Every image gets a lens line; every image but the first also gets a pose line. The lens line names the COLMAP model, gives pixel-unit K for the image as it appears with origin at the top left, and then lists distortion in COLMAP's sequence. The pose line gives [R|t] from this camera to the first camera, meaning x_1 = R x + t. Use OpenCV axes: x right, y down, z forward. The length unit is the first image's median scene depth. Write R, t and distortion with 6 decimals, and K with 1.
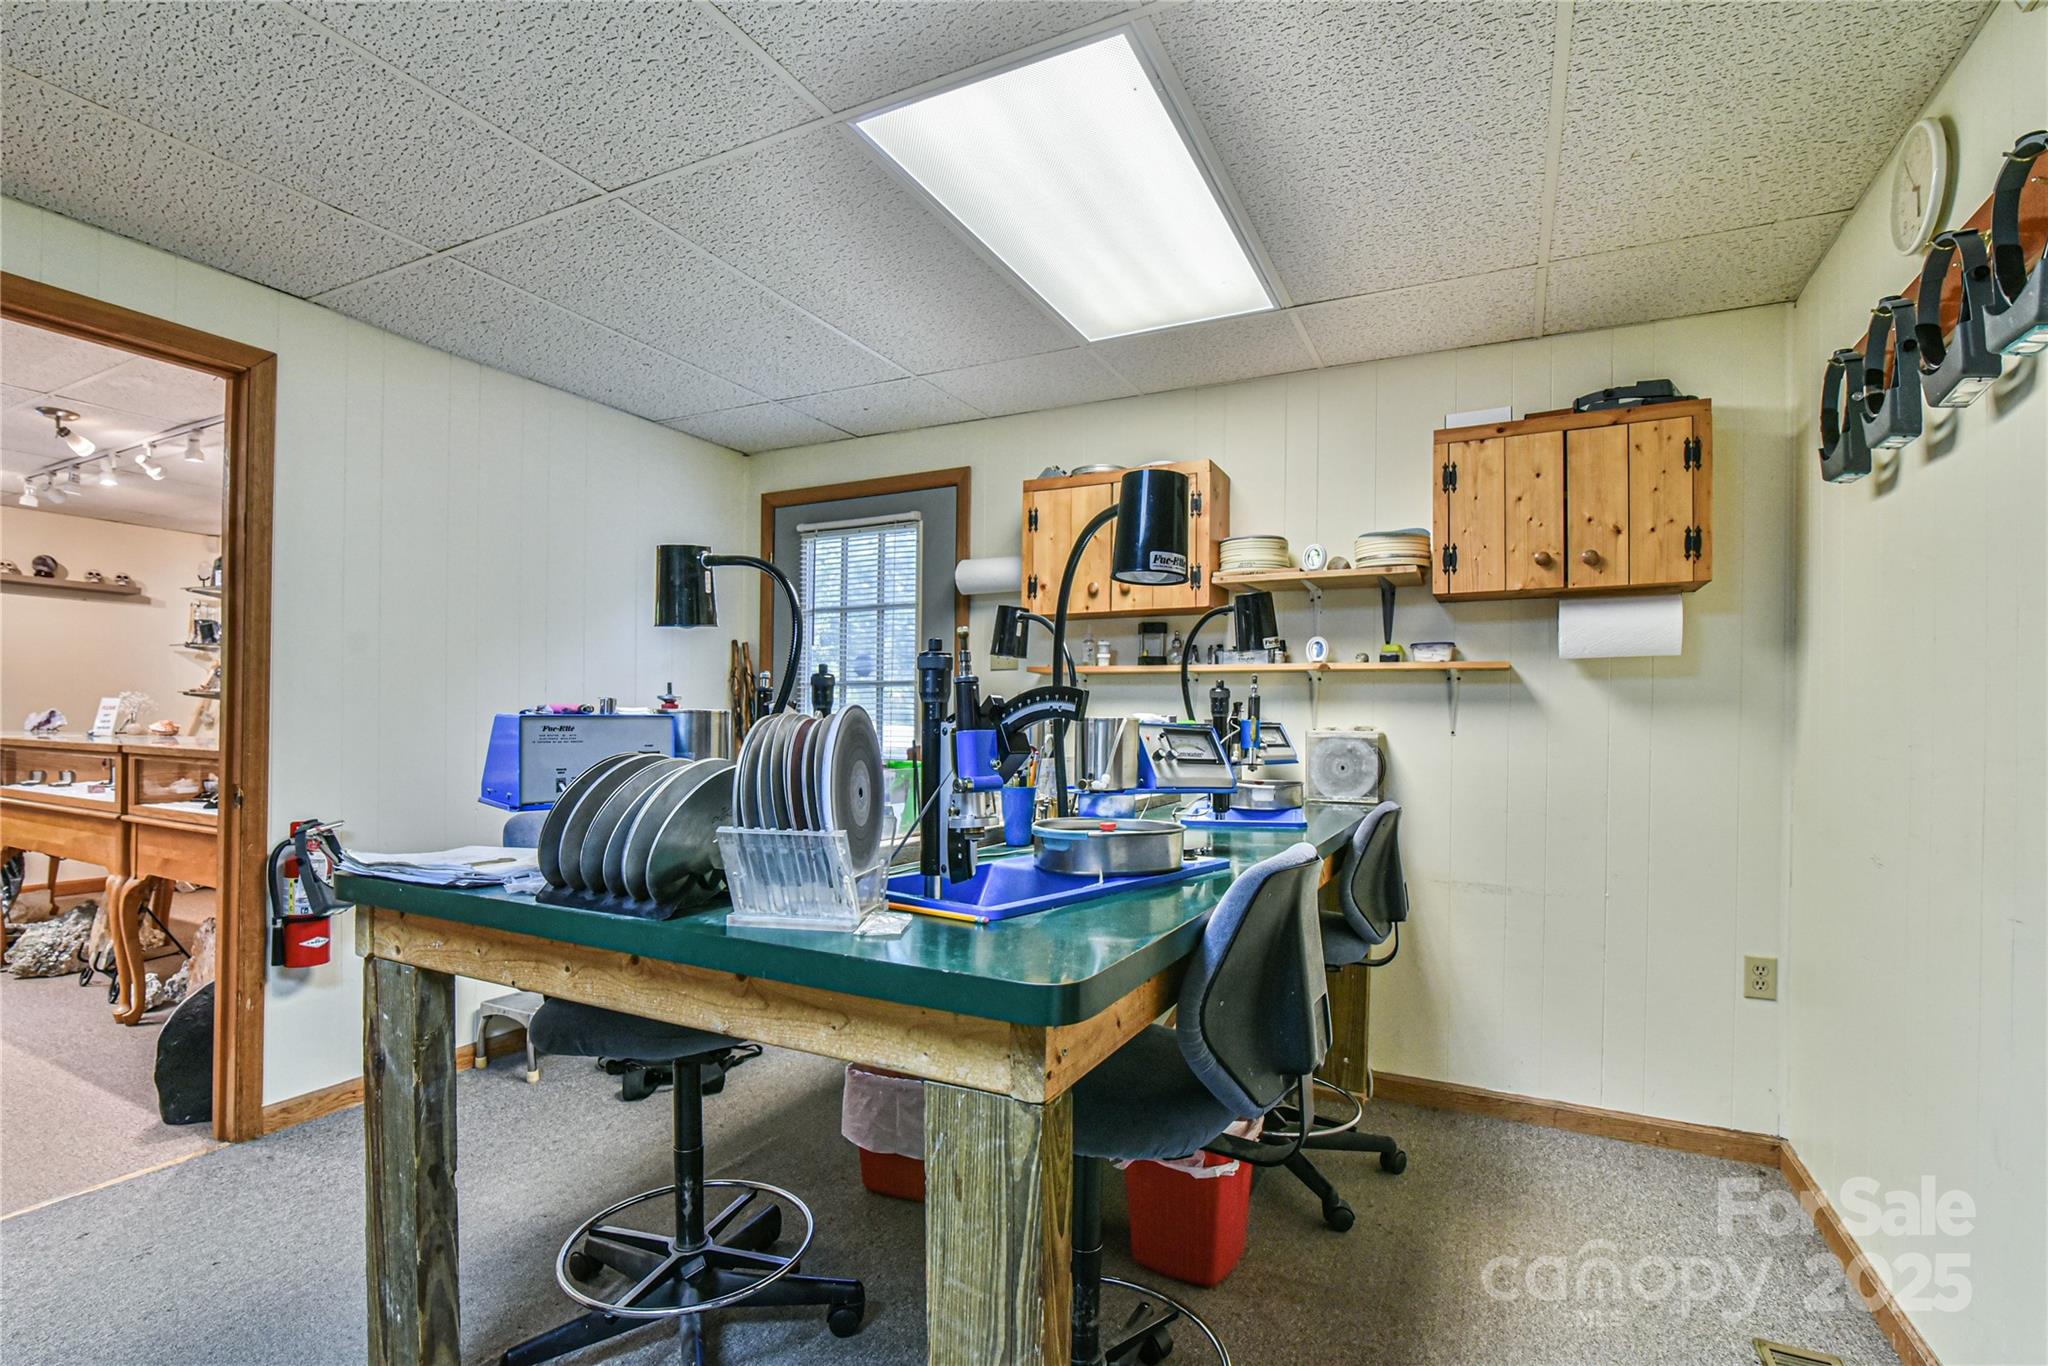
lens RADIAL K [[948.9, 0, 1012.6], [0, 948.9, 692.8], [0, 0, 1]] dist [-0.017073, 0.001243]
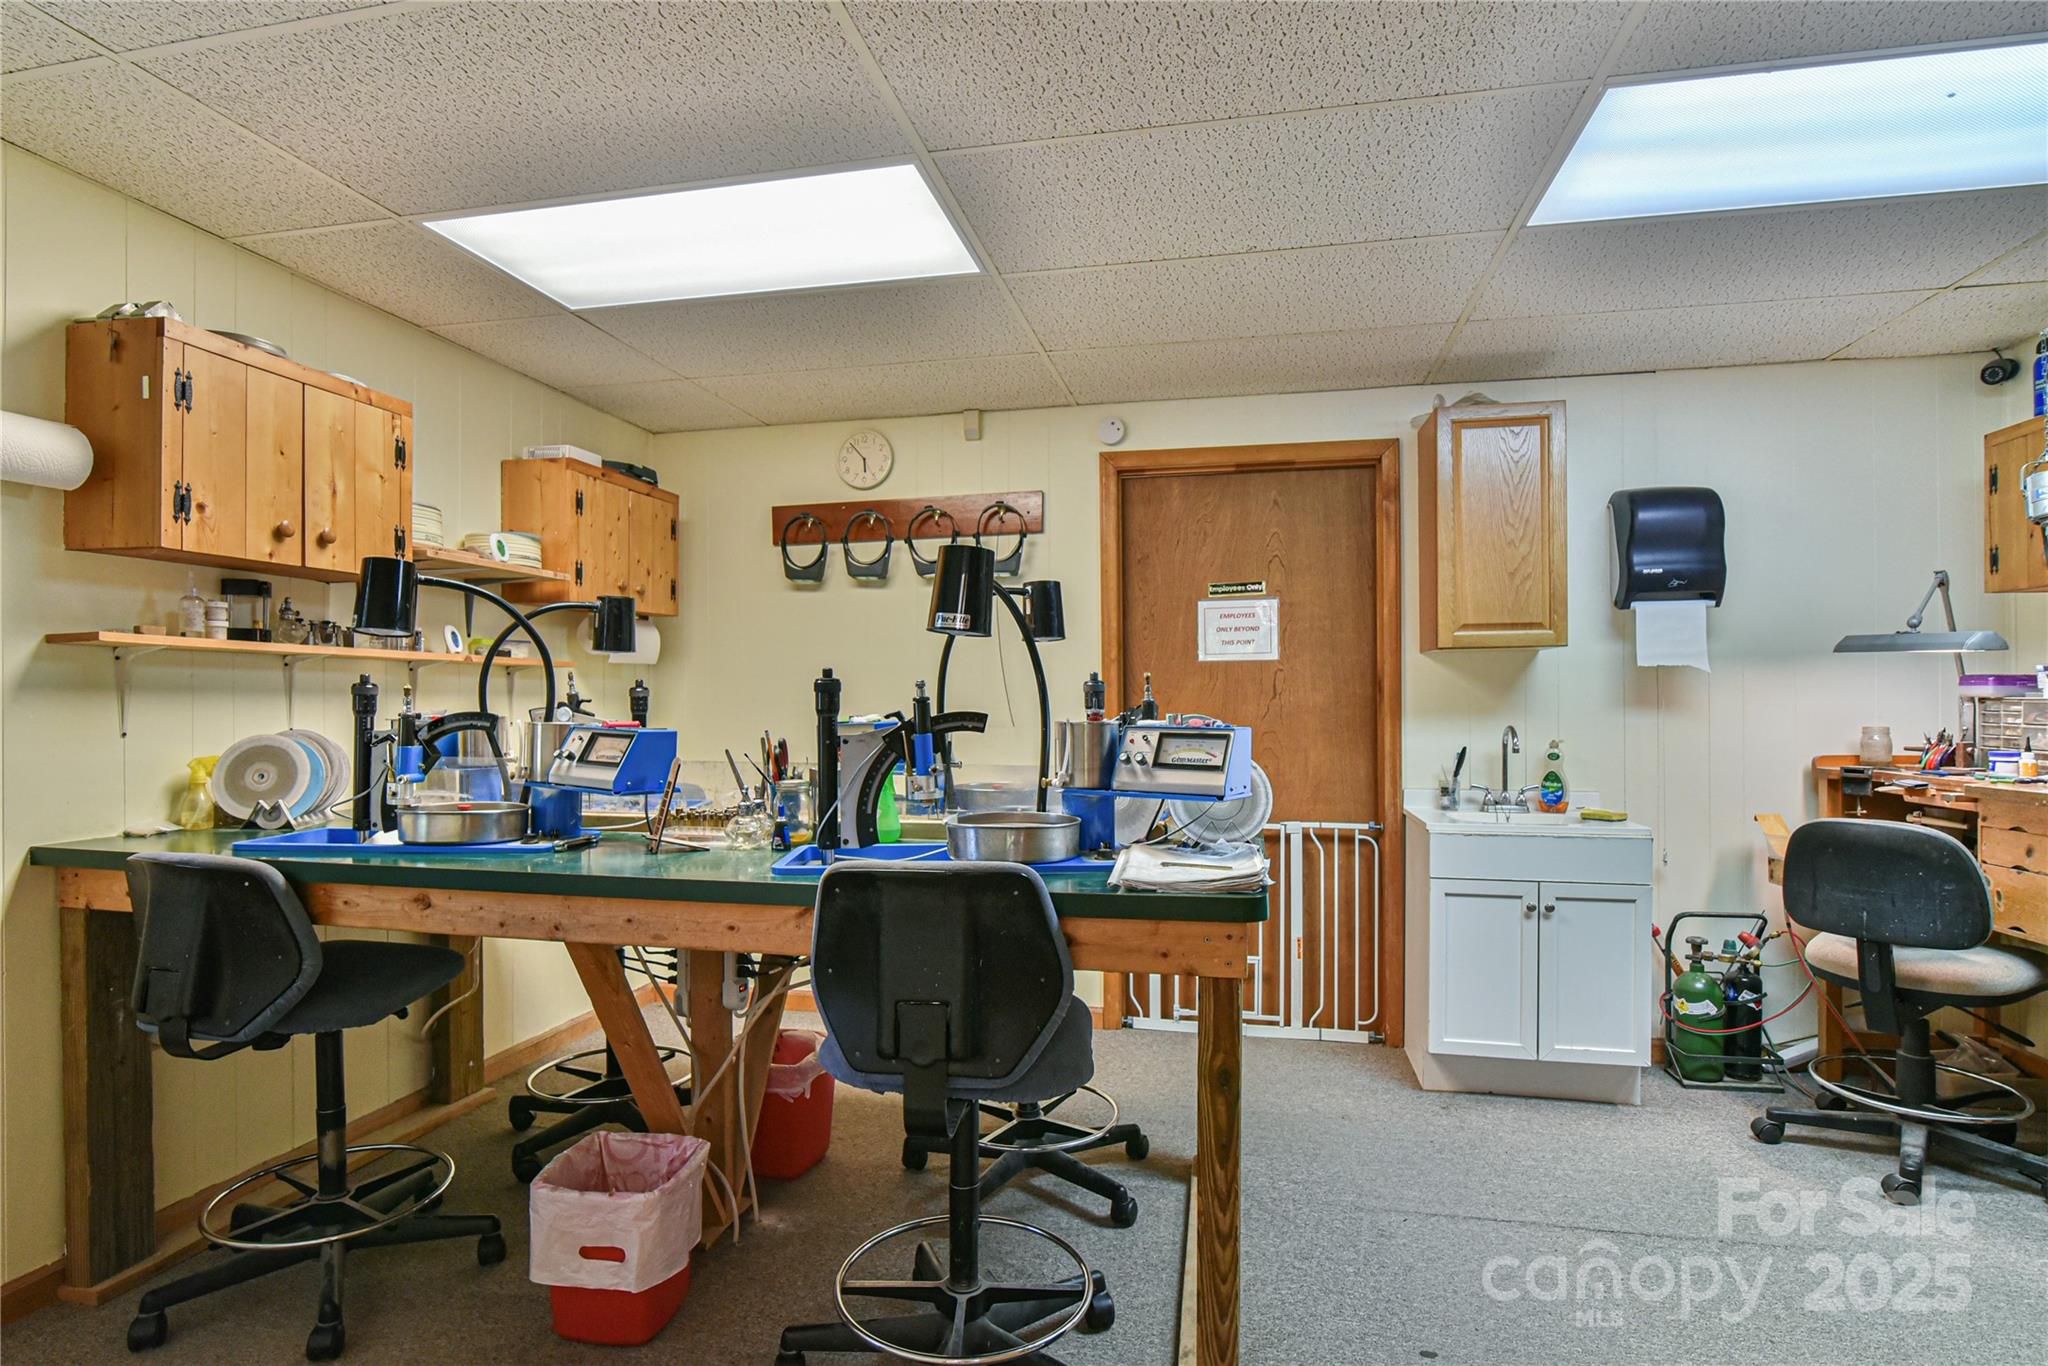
lens RADIAL K [[1061.3, 0, 1024.1], [0, 1061.3, 697.1], [0, 0, 1]] dist [-0.001768, -0.000457]
pose [[-0.251866, -0.007791, 0.967731, -0.854563], [-0.031246, 0.999512, -0.000085, -0.004904], [-0.967258, -0.030260, -0.251986, 0.715527]]
